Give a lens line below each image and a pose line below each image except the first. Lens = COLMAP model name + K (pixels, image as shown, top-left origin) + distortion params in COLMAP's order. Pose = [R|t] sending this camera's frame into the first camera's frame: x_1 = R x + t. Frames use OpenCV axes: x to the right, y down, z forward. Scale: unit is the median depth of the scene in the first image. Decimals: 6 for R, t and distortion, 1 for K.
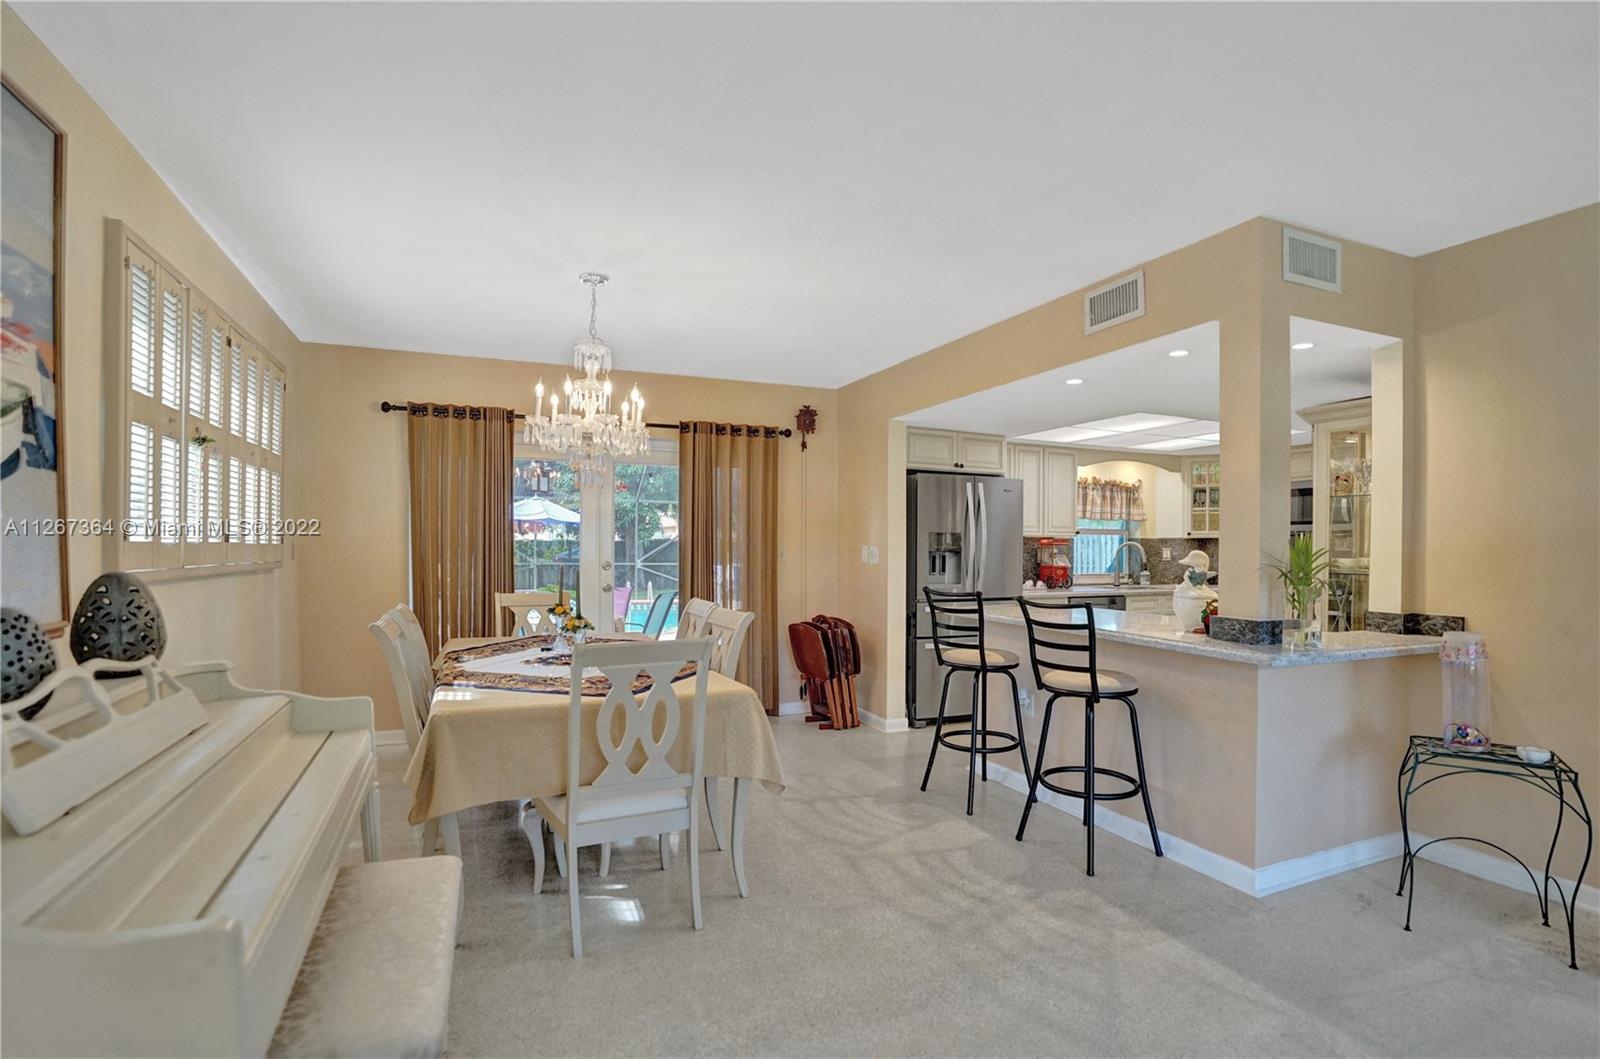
lens RADIAL K [[758.0, 0, 804.1], [0, 758.0, 531.0], [0, 0, 1]] dist [-0.070761, 0.029026]
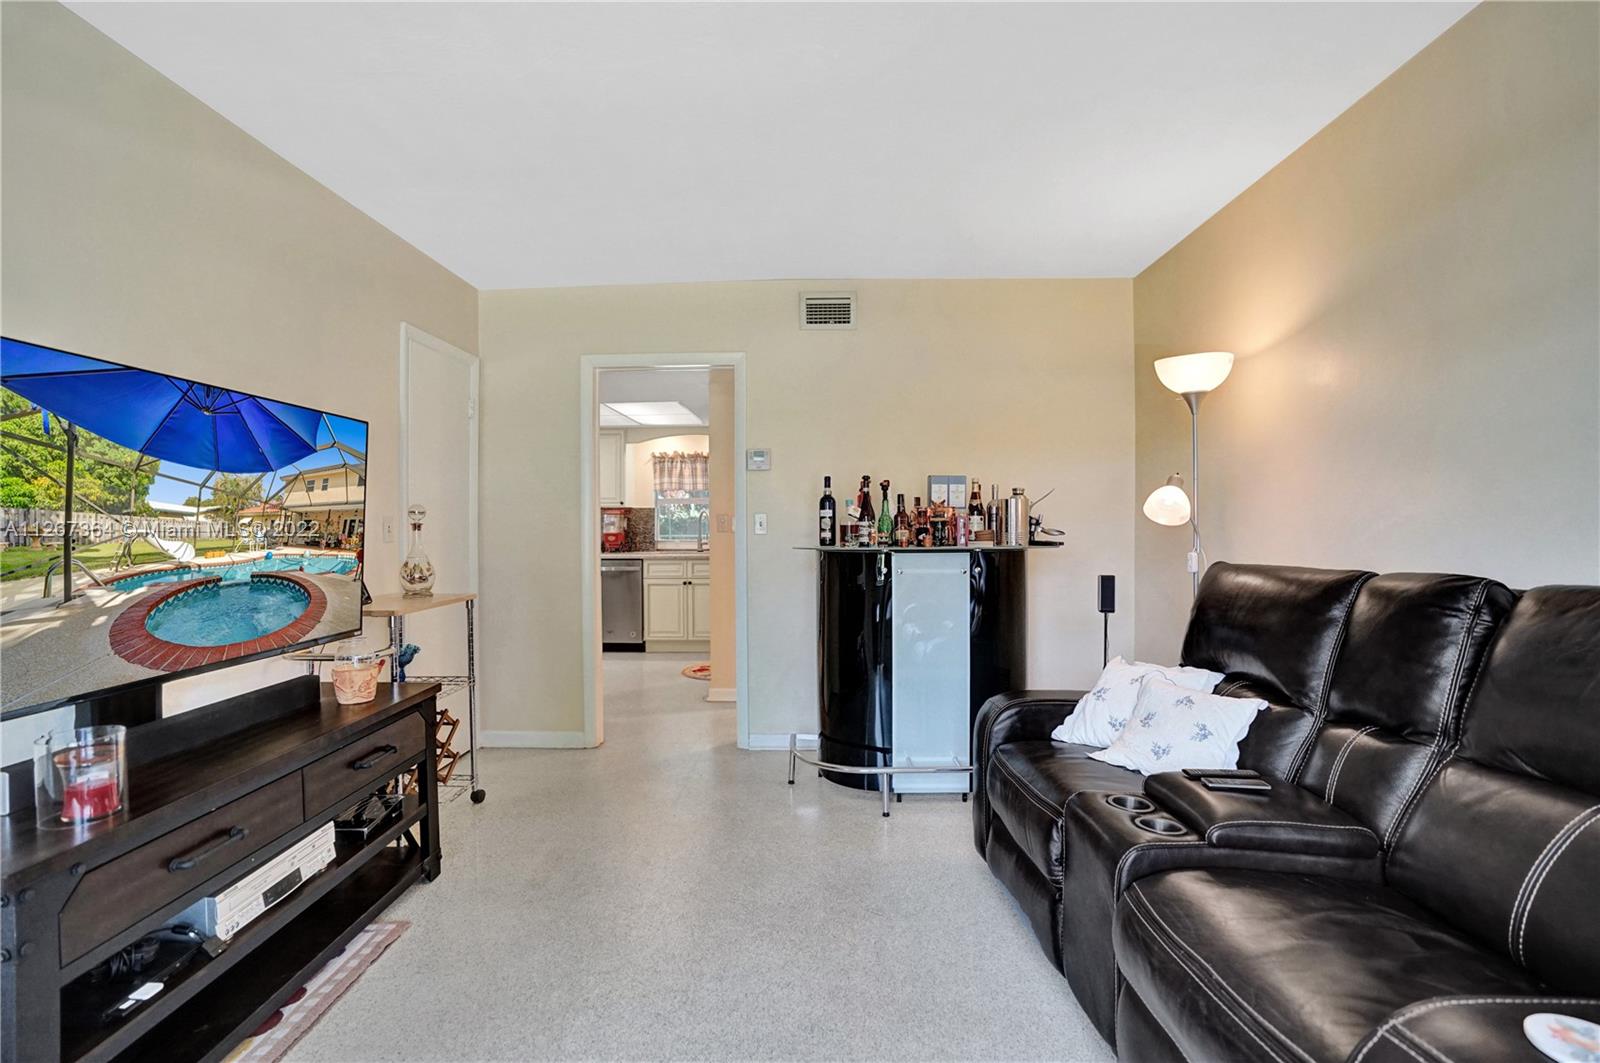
lens RADIAL K [[758.0, 0, 804.1], [0, 758.0, 533.0], [0, 0, 1]] dist [-0.070761, 0.029026]
pose [[0.905205, 0.001222, -0.424973, 1.329766], [0.016387, 0.999152, 0.037778, 0.011519], [0.424658, -0.041161, 0.904417, 0.101110]]
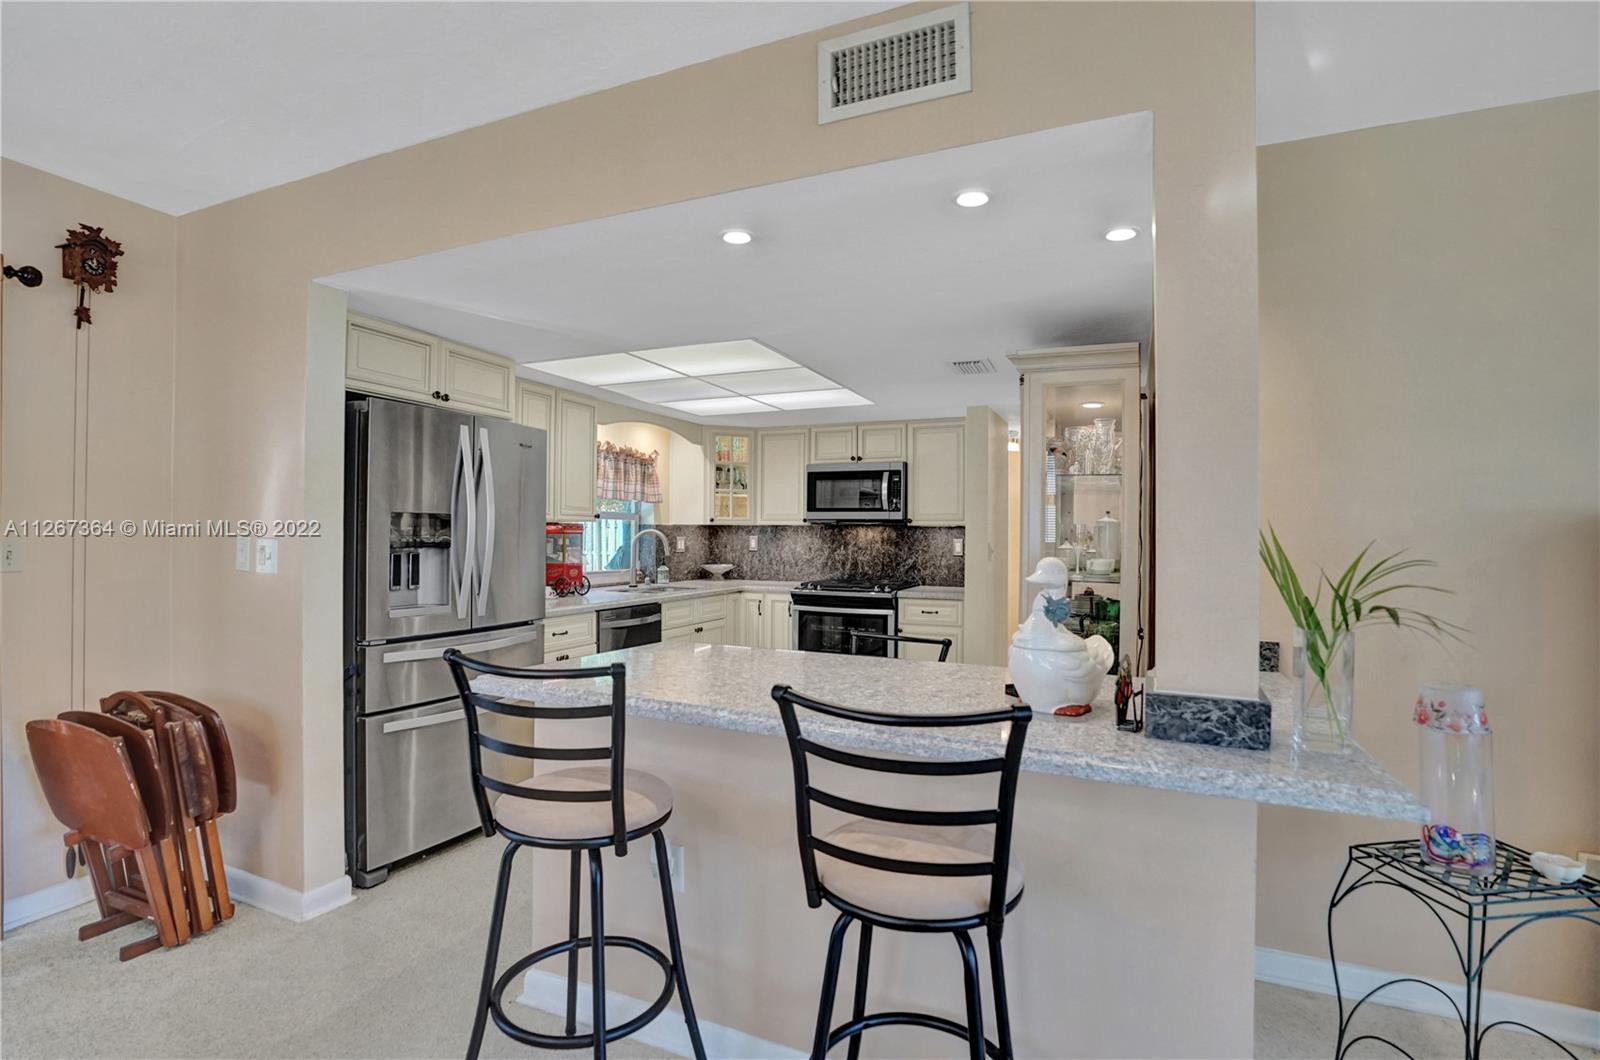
lens RADIAL K [[758.0, 0, 804.1], [0, 758.0, 531.5], [0, 0, 1]] dist [-0.070761, 0.029026]
pose [[0.728973, 0.005091, 0.684523, 0.019755], [-0.021780, 0.999639, 0.015759, 0.001555], [-0.684195, -0.026397, 0.728821, 0.412073]]
